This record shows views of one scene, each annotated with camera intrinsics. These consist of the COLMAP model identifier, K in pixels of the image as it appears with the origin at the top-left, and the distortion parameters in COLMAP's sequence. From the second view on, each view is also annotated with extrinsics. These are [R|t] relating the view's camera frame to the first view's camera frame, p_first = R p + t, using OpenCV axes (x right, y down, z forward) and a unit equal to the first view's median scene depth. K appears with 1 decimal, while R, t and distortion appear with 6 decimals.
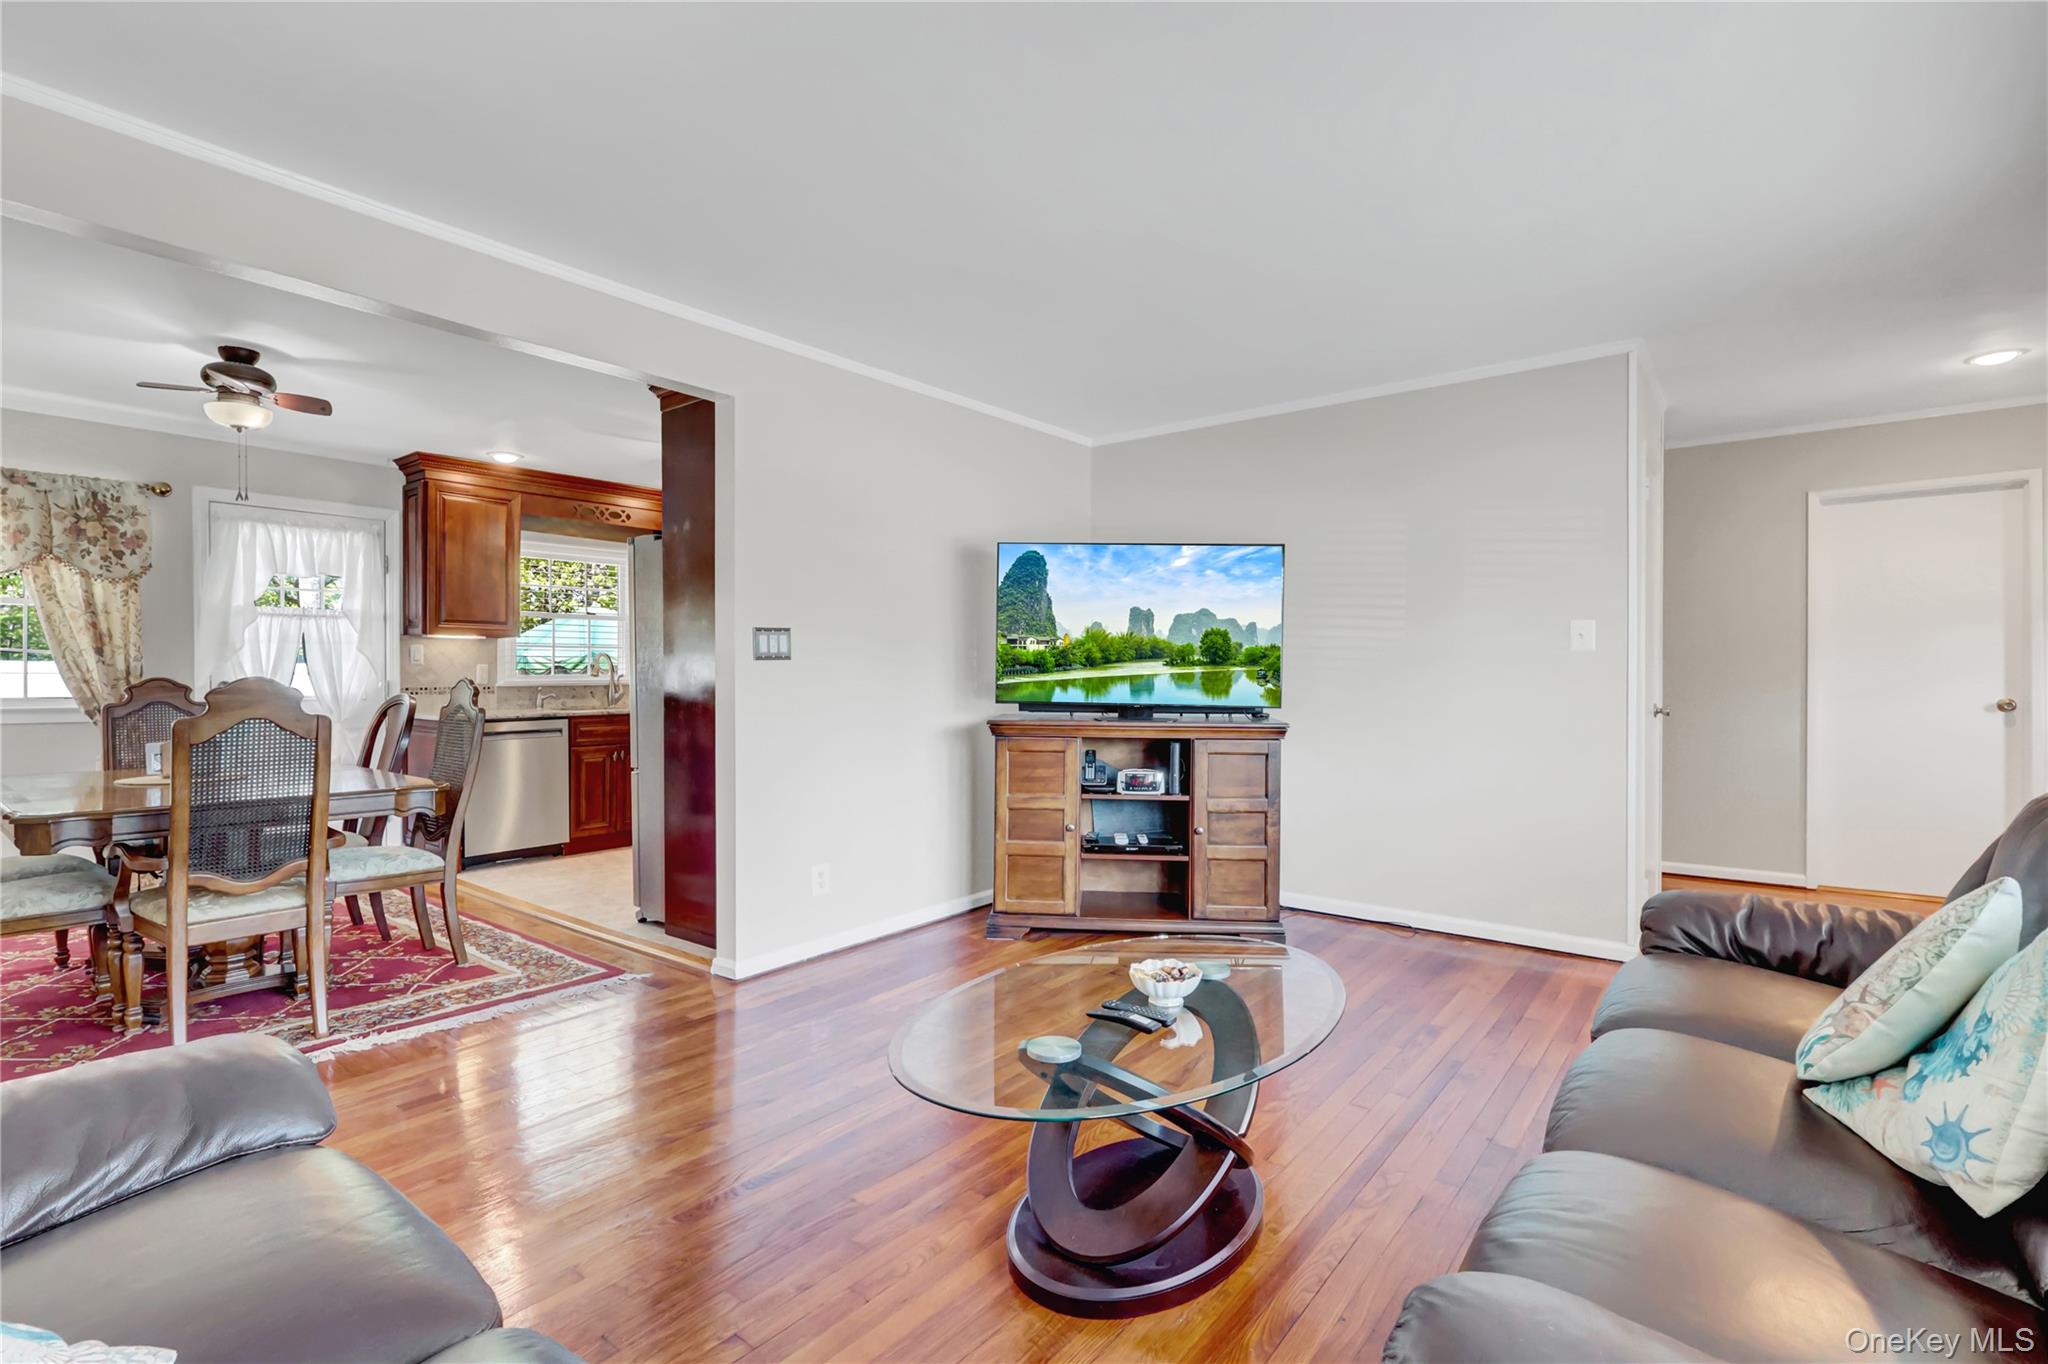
lens RADIAL K [[950.3, 0, 953.1], [0, 950.3, 667.1], [0, 0, 1]] dist [0.000609, 0.001780]
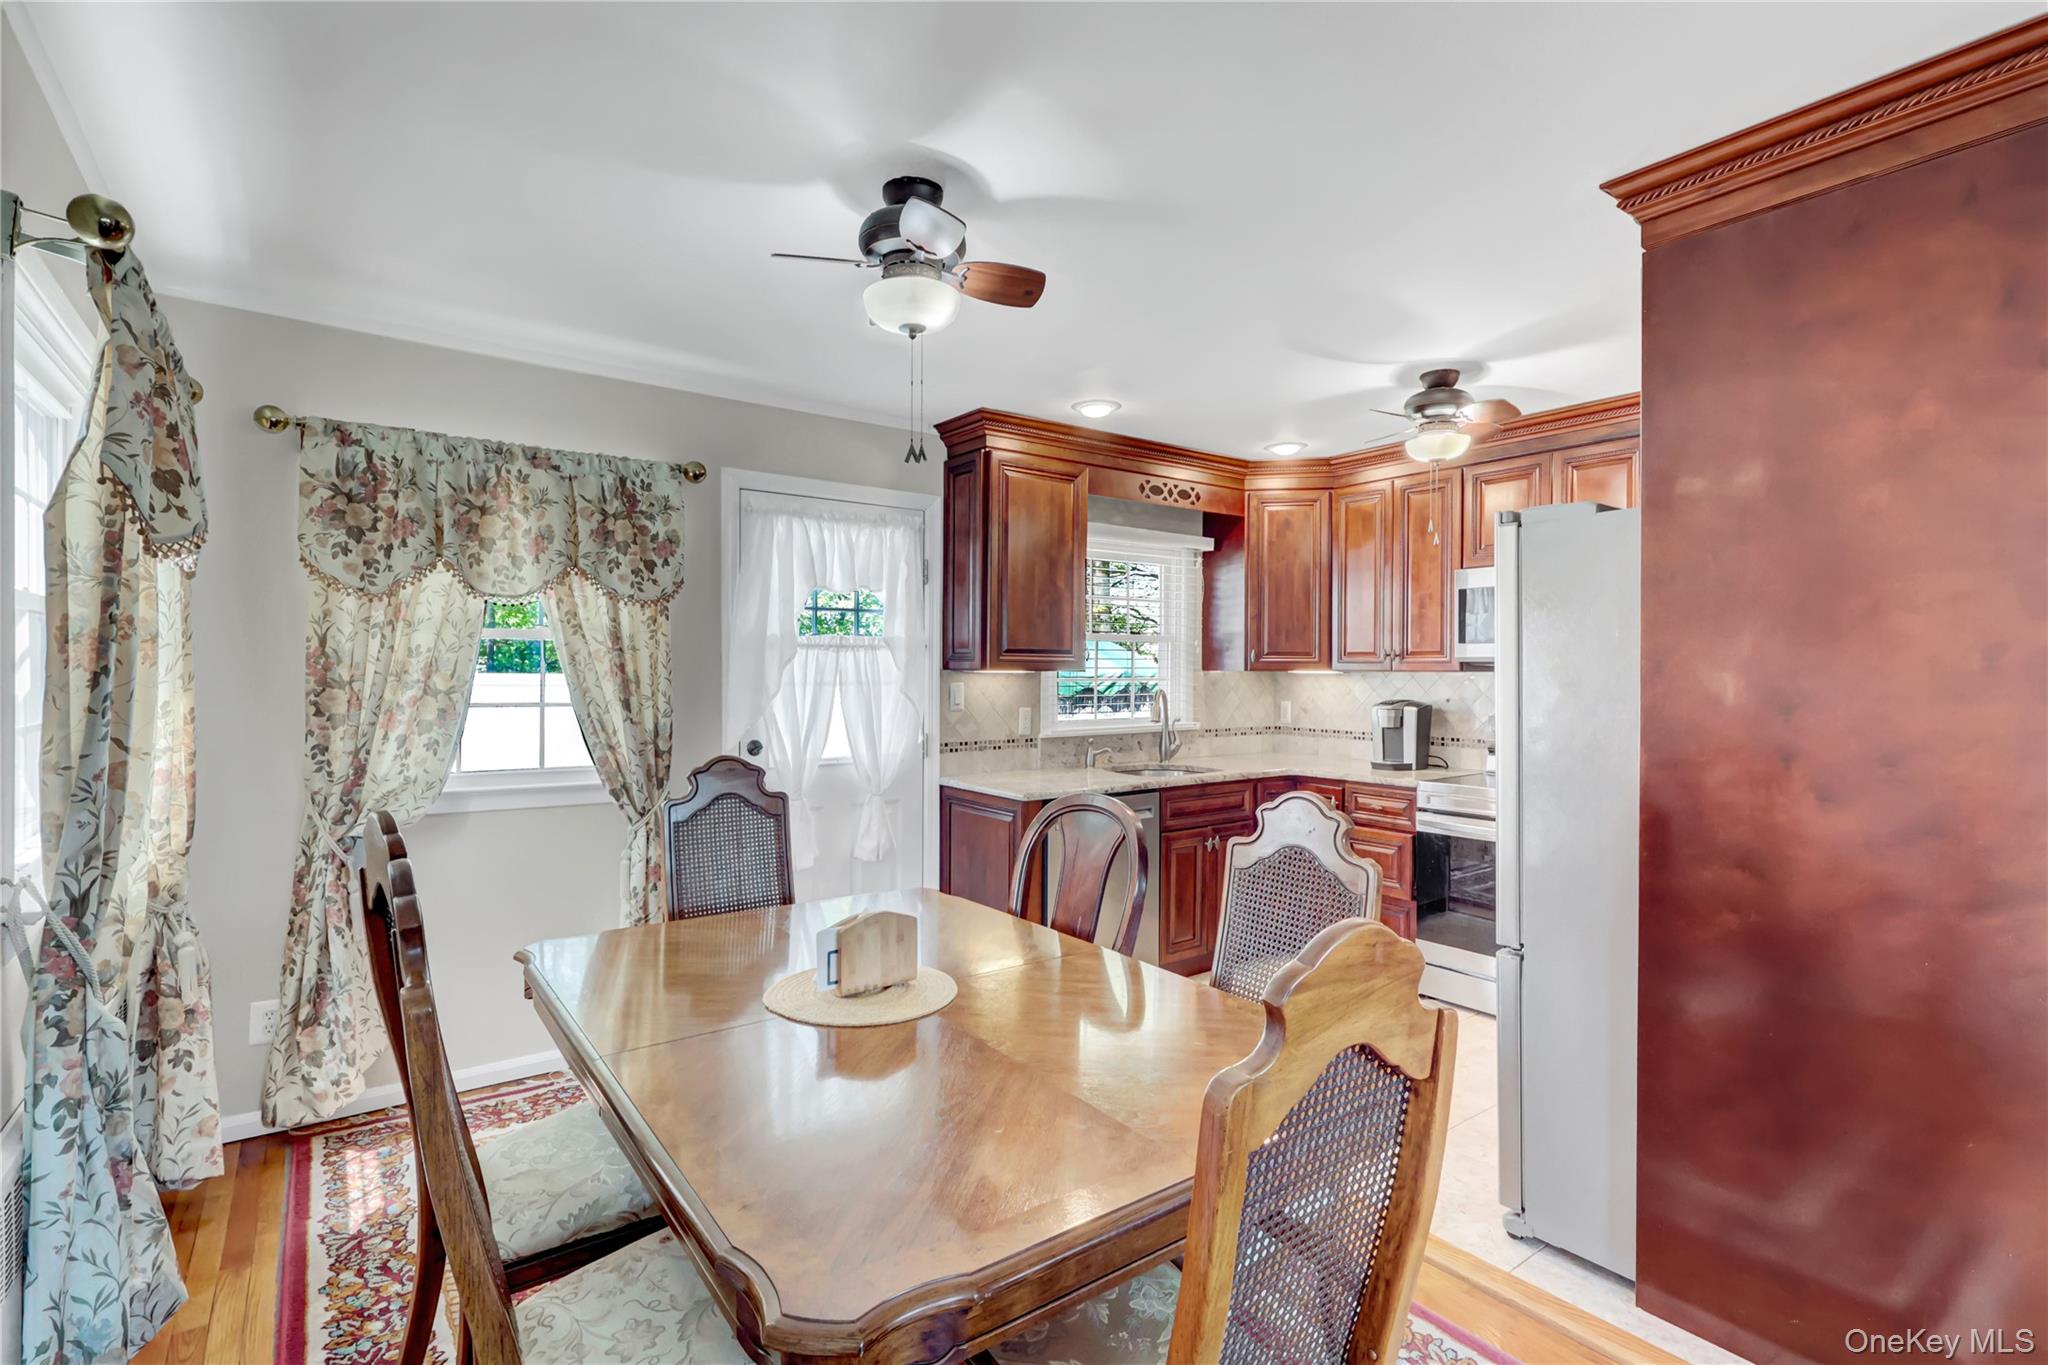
lens RADIAL K [[950.3, 0, 942.9], [0, 950.3, 673.6], [0, 0, 1]] dist [0.000609, 0.001780]
pose [[0.960261, 0.007637, -0.279000, -0.468558], [-0.005263, 0.999943, 0.009256, -0.046383], [0.279055, -0.007420, 0.960247, 0.384523]]
